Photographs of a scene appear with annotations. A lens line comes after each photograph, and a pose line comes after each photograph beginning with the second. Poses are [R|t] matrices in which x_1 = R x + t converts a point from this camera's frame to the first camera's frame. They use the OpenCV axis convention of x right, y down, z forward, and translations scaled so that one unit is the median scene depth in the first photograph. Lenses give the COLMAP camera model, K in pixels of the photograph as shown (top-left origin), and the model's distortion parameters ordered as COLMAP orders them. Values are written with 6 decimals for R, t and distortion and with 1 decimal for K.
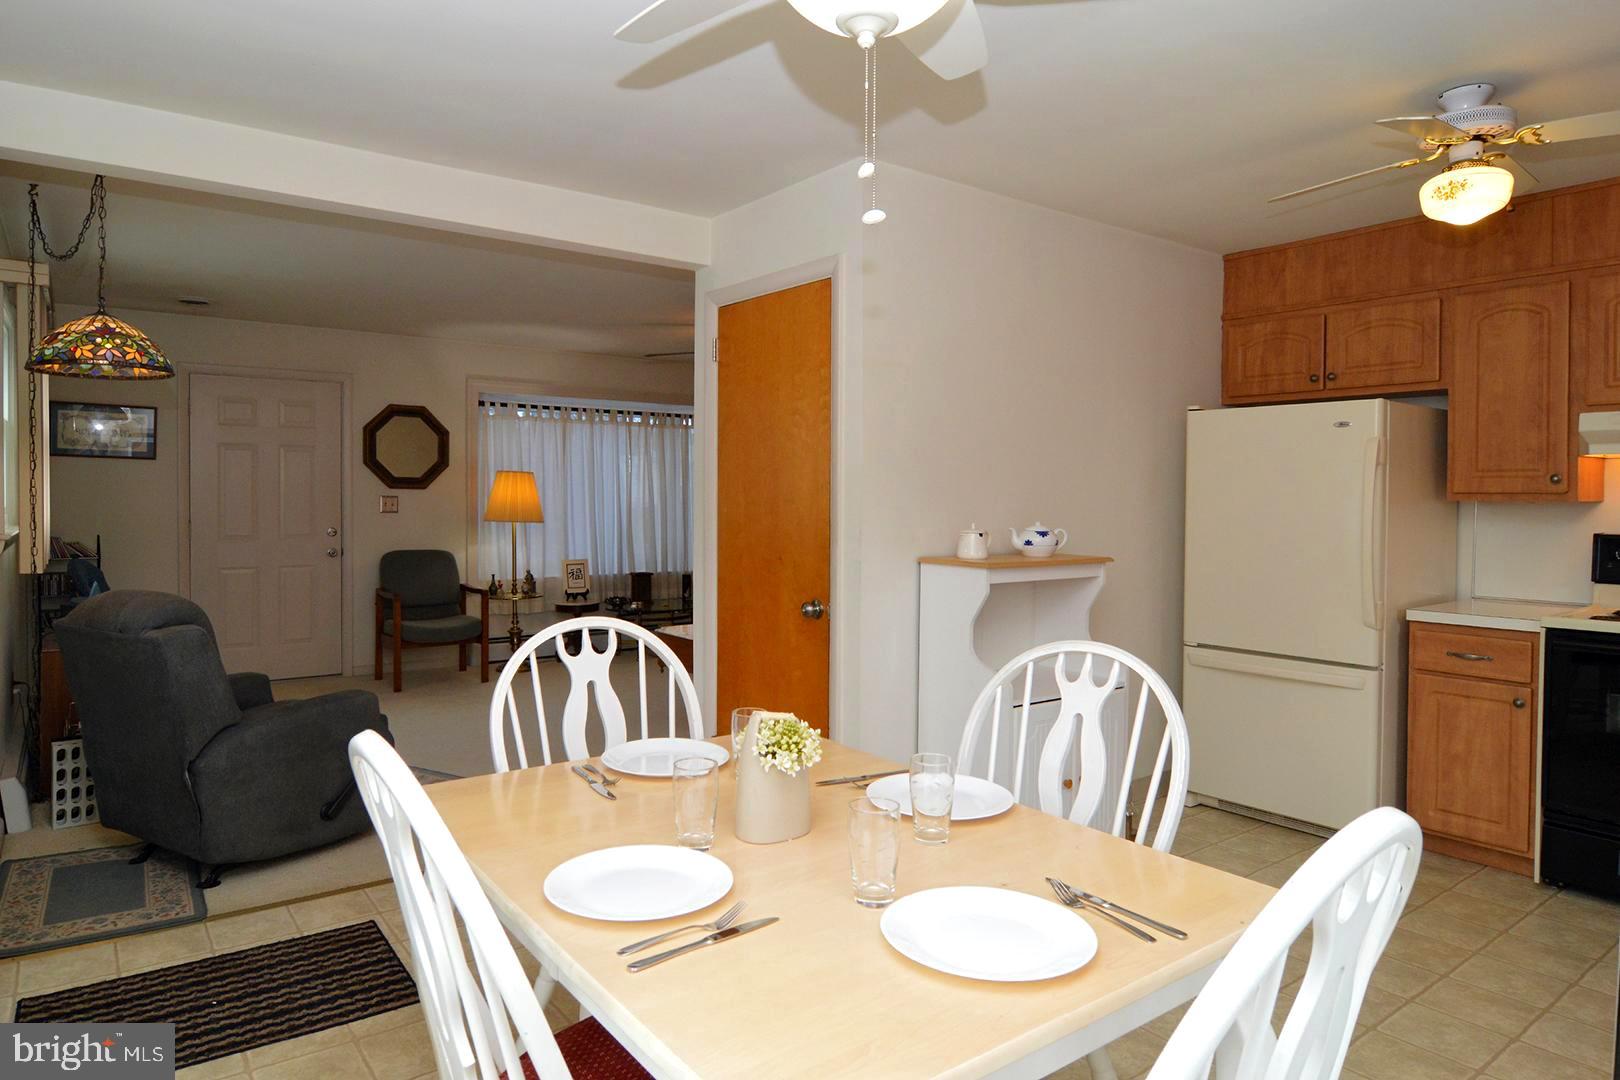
lens RADIAL K [[966.2, 0, 755.5], [0, 966.2, 508.1], [0, 0, 1]] dist [-0.006178, -0.002250]
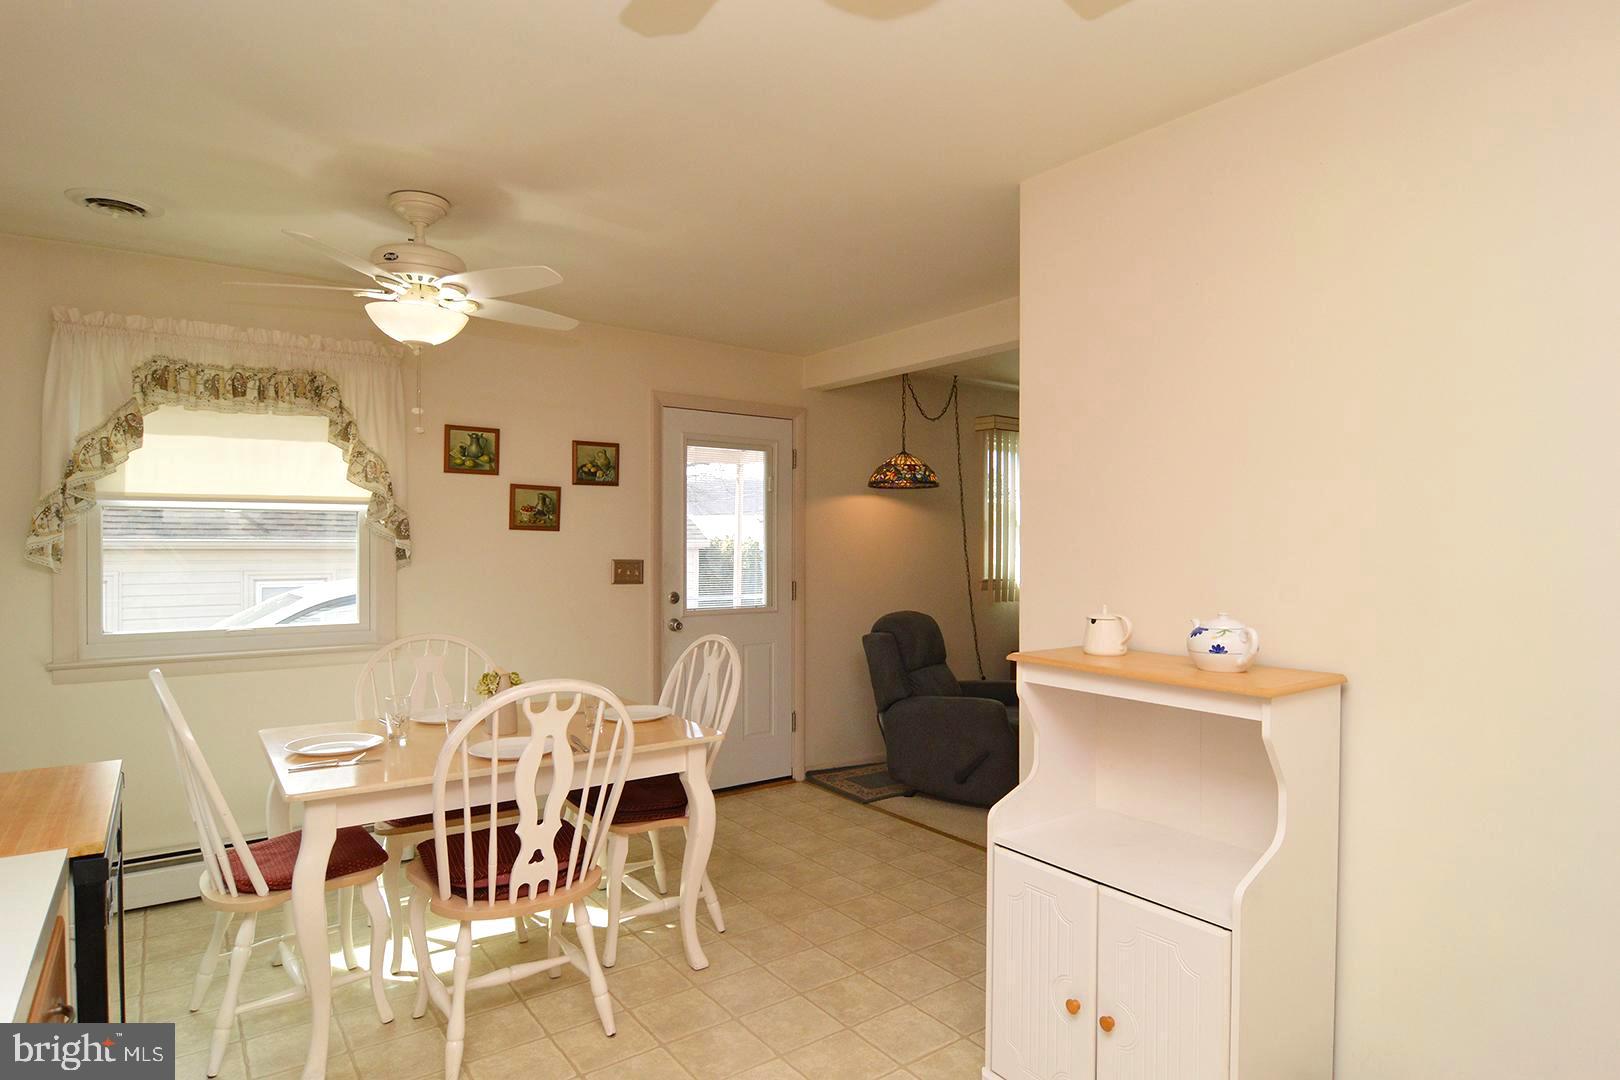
lens RADIAL K [[881.7, 0, 819.2], [0, 881.7, 549.0], [0, 0, 1]] dist [-0.004704, -0.011432]
pose [[0.021046, -0.000122, -0.999778, 0.440723], [-0.018795, 0.999823, -0.000517, -0.011657], [0.999602, 0.018801, 0.021040, 0.384944]]
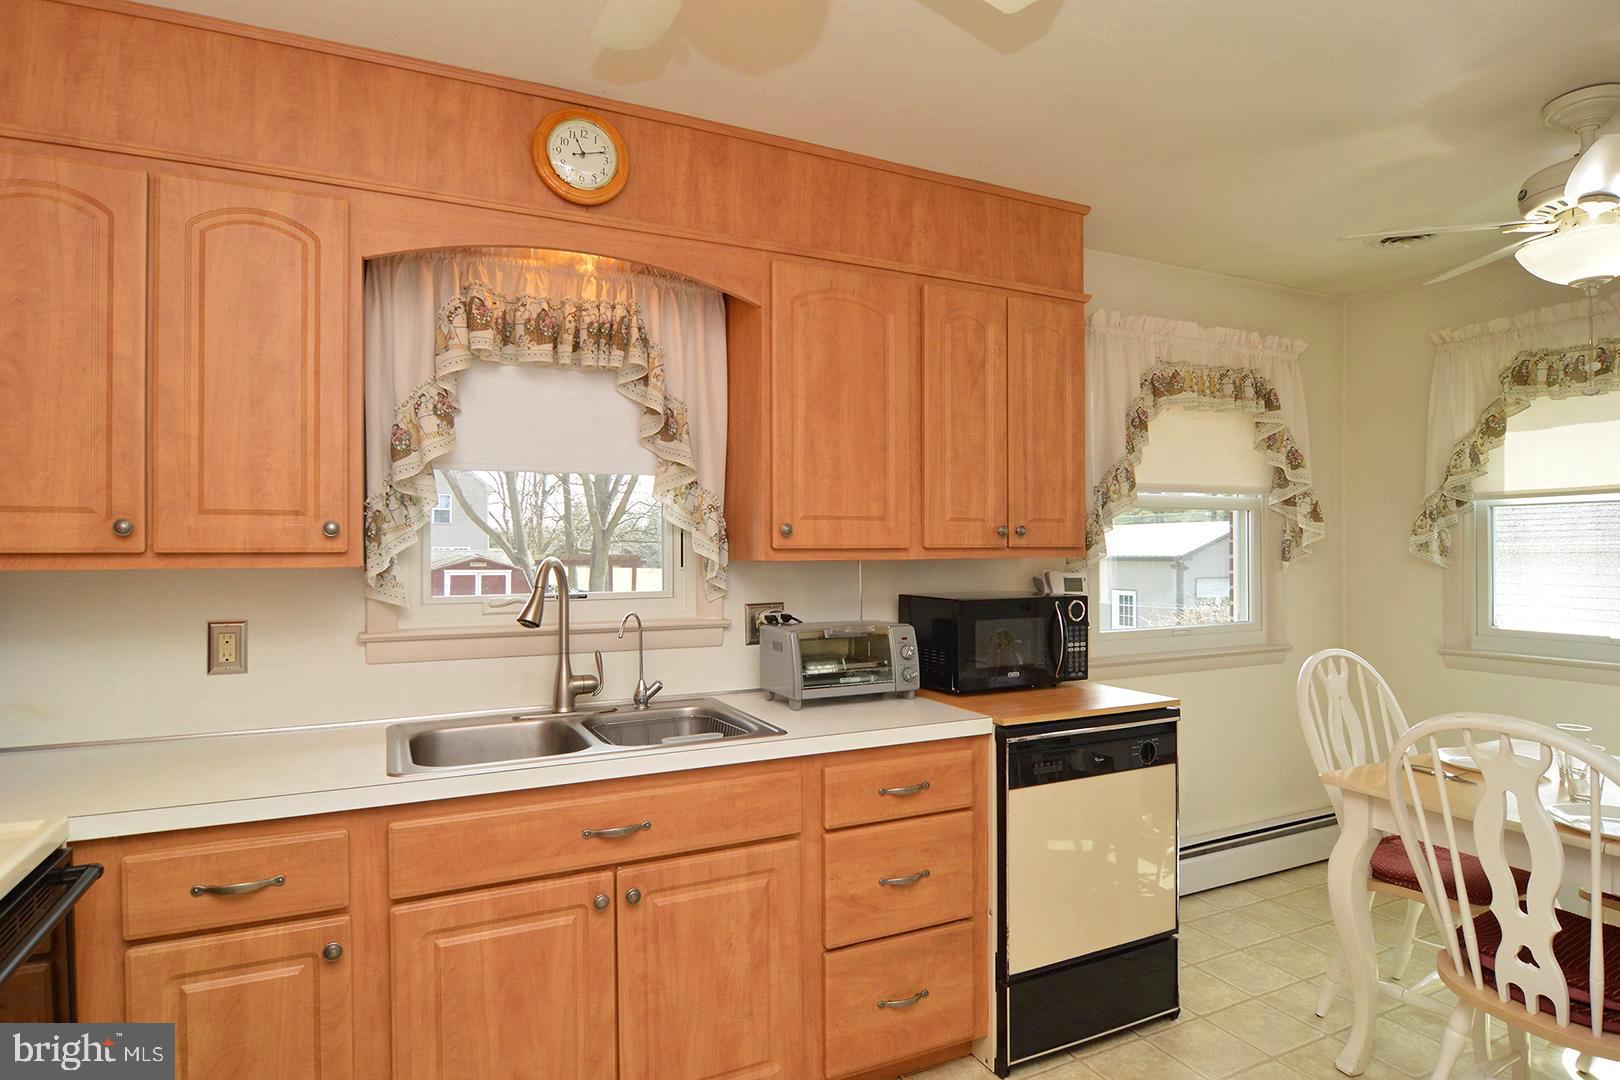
lens RADIAL K [[881.7, 0, 819.2], [0, 881.7, 549.0], [0, 0, 1]] dist [-0.004704, -0.011432]
pose [[-0.987812, -0.003043, 0.155623, 0.255943], [-0.000645, 0.999880, 0.015456, -0.010691], [-0.155652, 0.015168, -0.987696, 0.563505]]
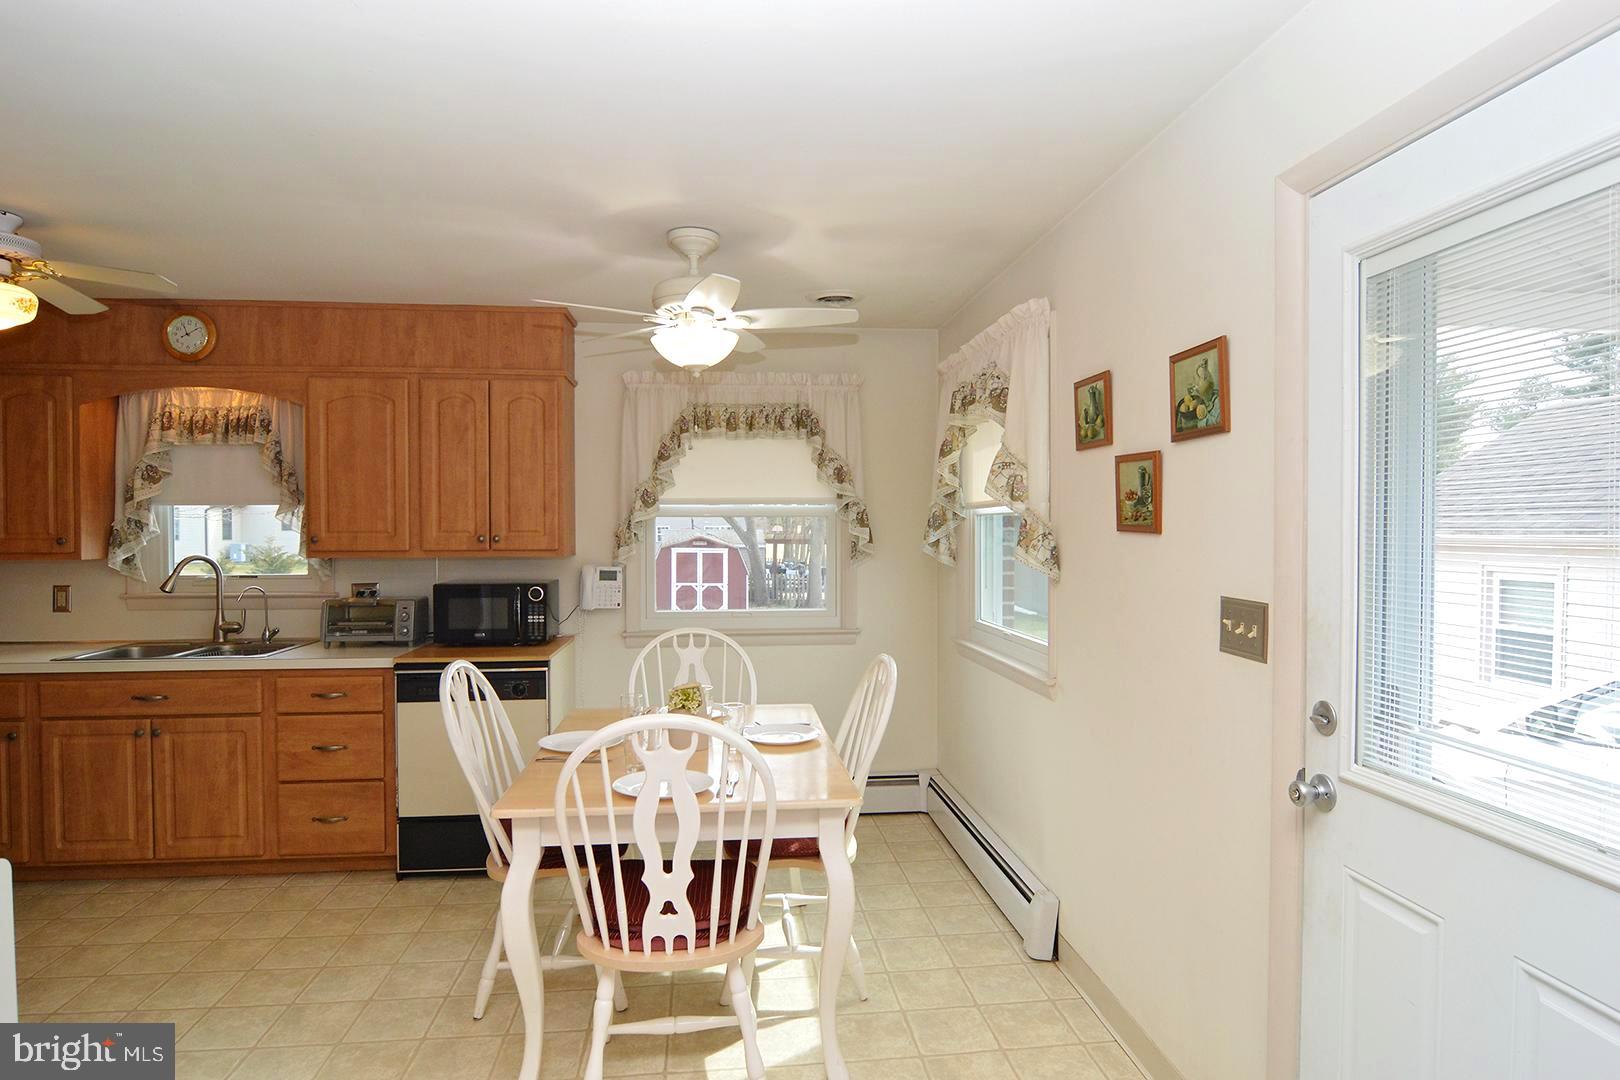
lens RADIAL K [[895.0, 0, 806.7], [0, 895.0, 542.0], [0, 0, 1]] dist [-0.003502, -0.012347]
pose [[-0.871444, -0.014102, 0.490292, -0.244741], [0.002243, 0.999462, 0.032733, -0.029699], [-0.490490, 0.029625, -0.870943, 0.574589]]
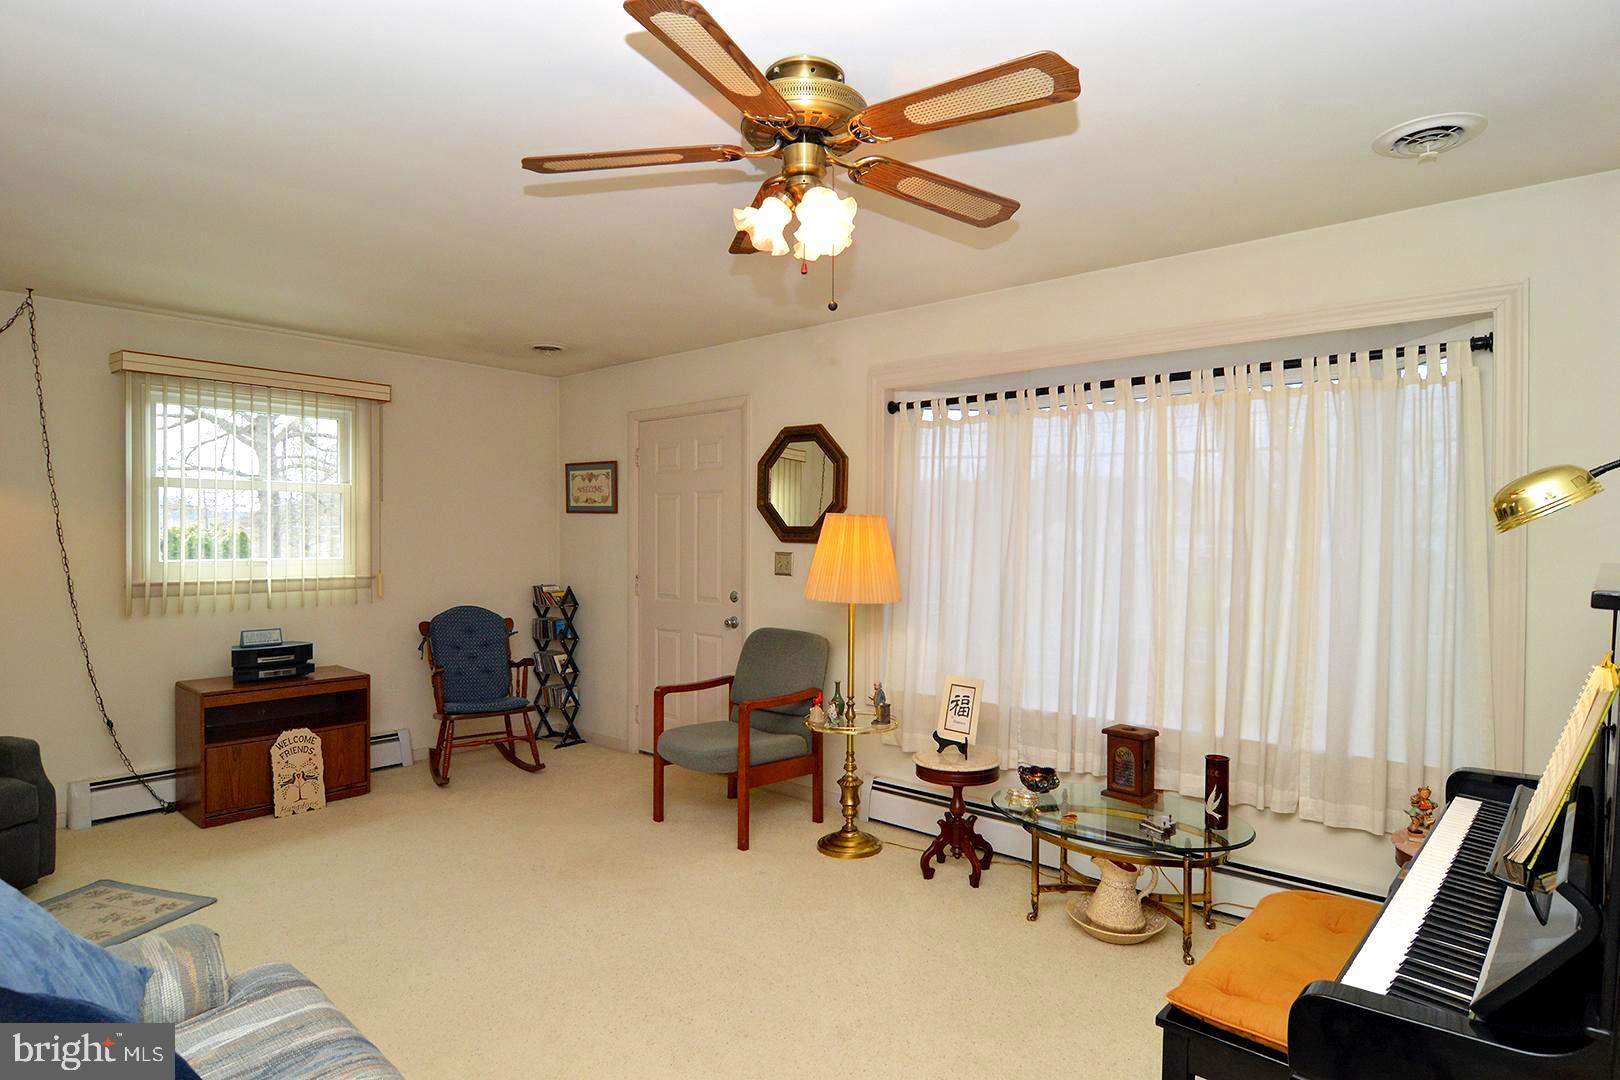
lens RADIAL K [[881.7, 0, 819.2], [0, 881.7, 549.0], [0, 0, 1]] dist [-0.004704, -0.011432]
pose [[0.243709, 0.010529, -0.969791, 0.288255], [-0.015941, 0.999849, 0.006849, -0.021144], [0.969717, 0.013790, 0.243840, 0.897500]]
